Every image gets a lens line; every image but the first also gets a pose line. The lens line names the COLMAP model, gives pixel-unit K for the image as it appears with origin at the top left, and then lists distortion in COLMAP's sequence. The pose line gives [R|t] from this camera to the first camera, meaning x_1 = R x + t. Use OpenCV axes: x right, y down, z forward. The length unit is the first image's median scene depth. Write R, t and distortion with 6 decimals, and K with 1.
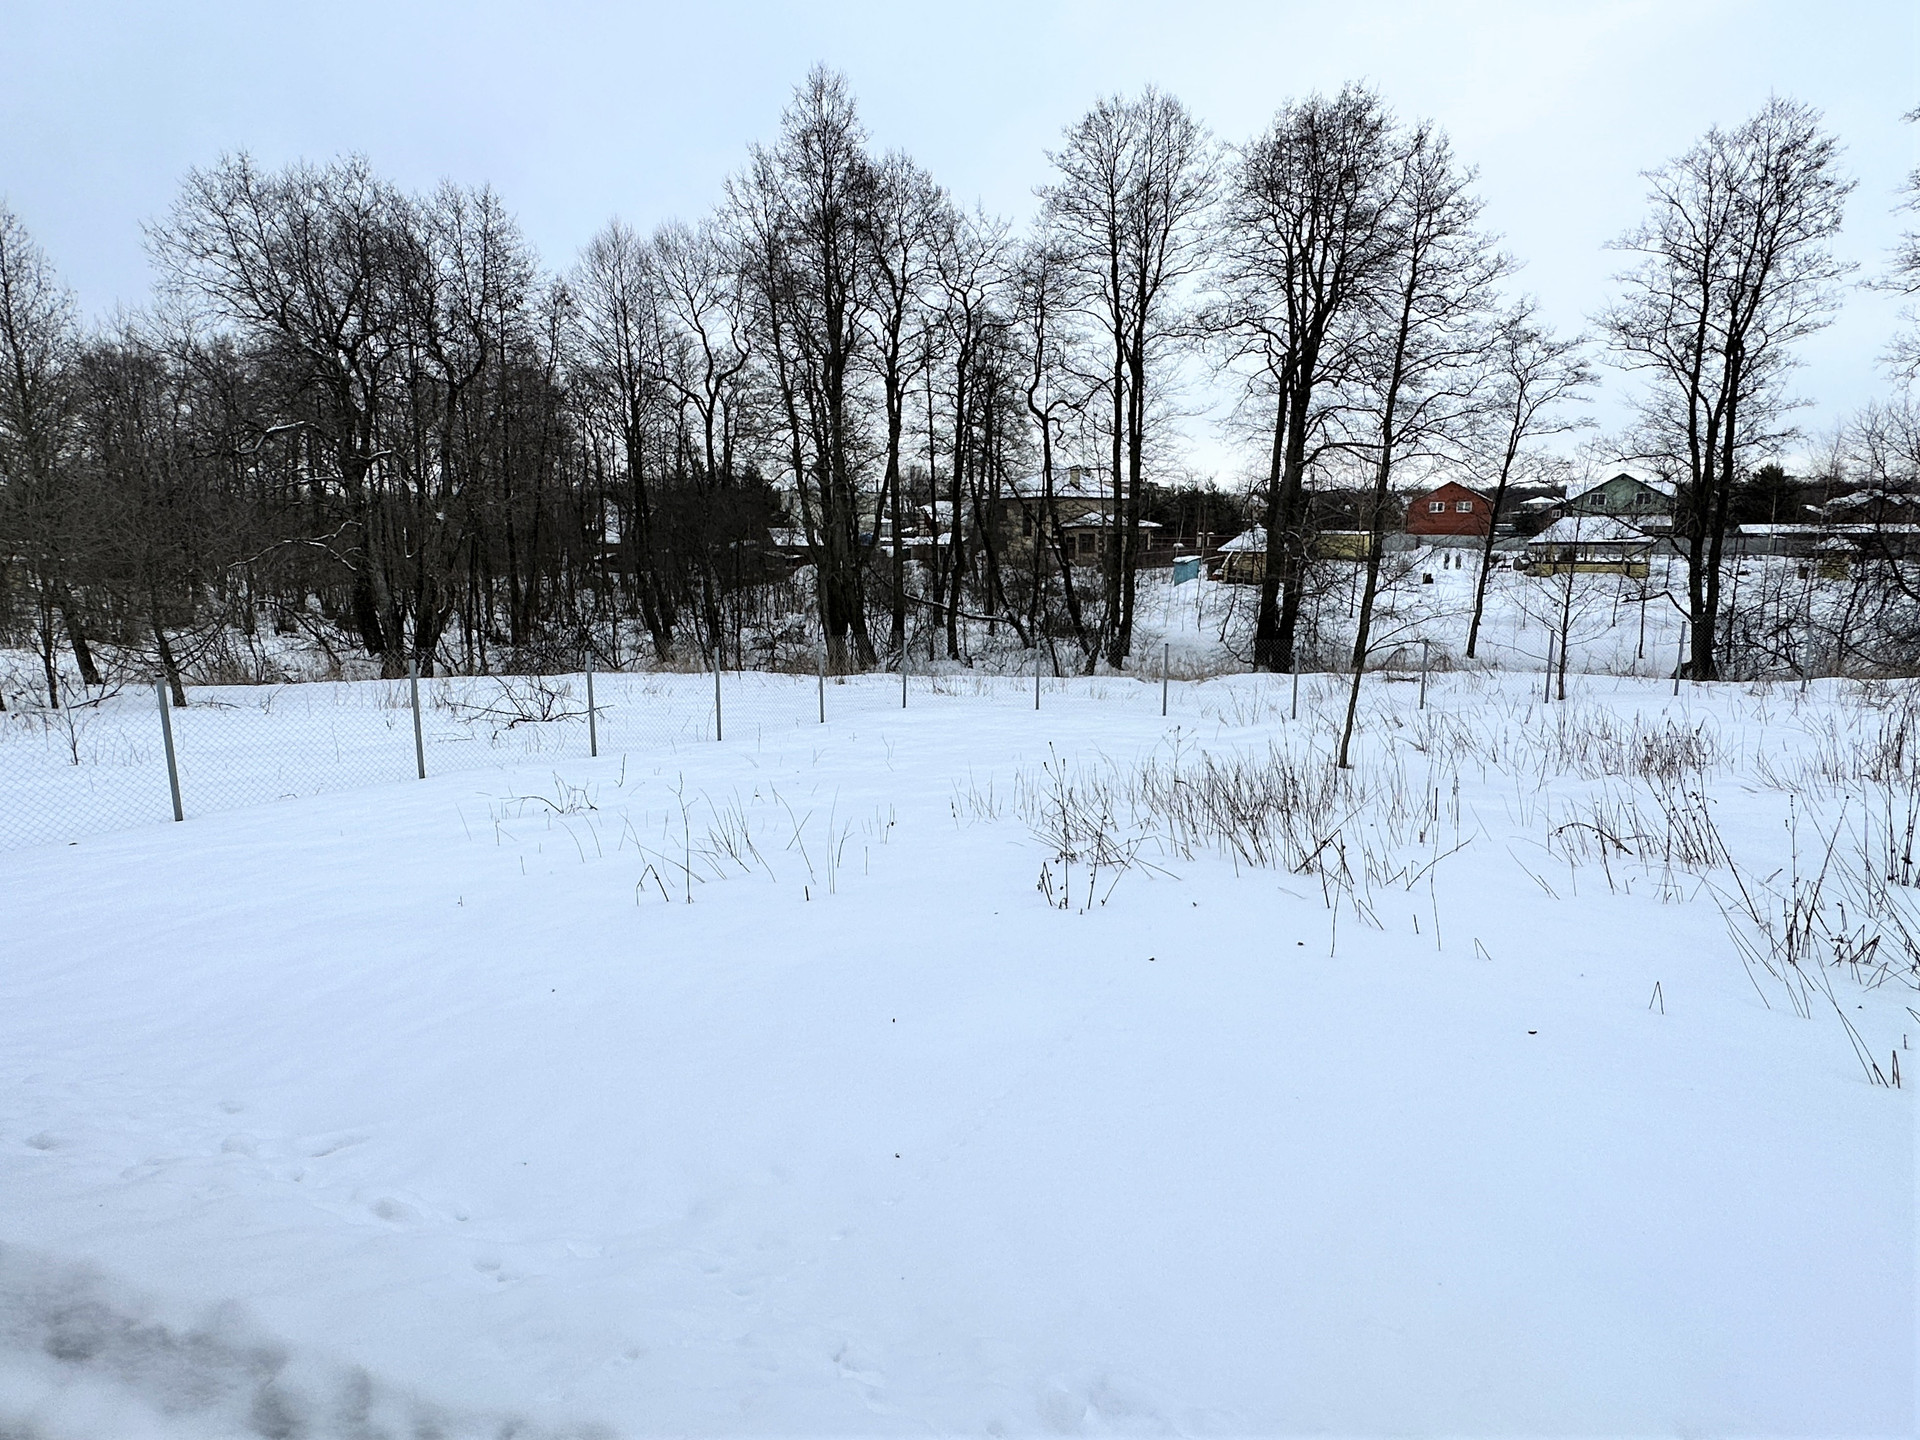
lens RADIAL K [[1087.1, 0, 974.0], [0, 1087.1, 720.9], [0, 0, 1]] dist [0.000845, -0.000360]
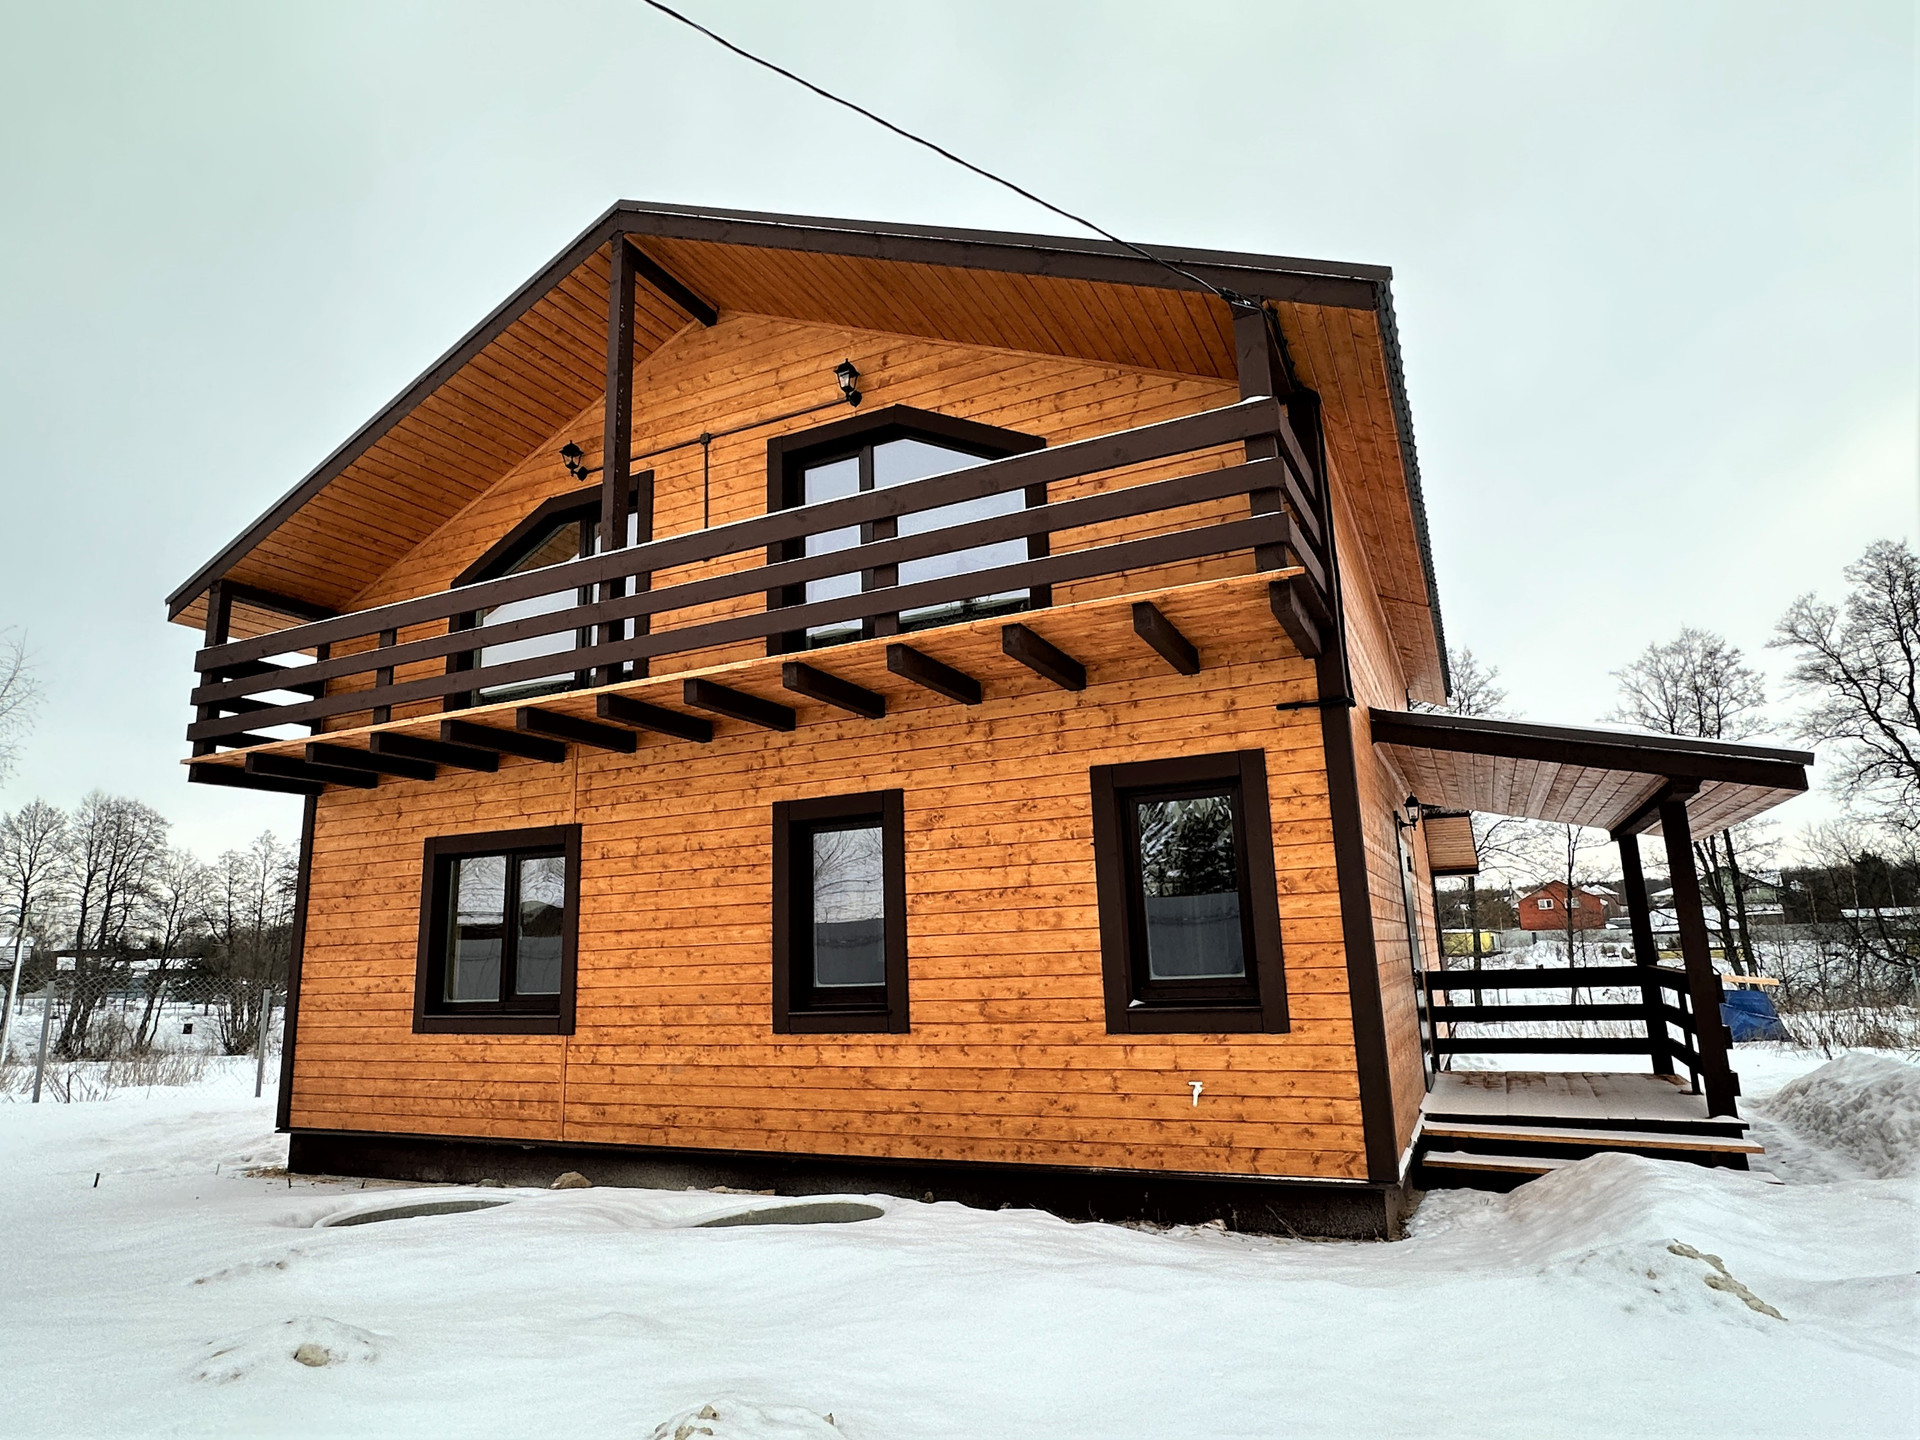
lens RADIAL K [[1098.2, 0, 953.4], [0, 1098.2, 721.0], [0, 0, 1]] dist [-0.002469, 0.001267]
pose [[0.993708, -0.055000, -0.097564, -0.101860], [0.015261, 0.929486, -0.368543, 0.069380], [0.110955, 0.364735, 0.924477, -0.364971]]
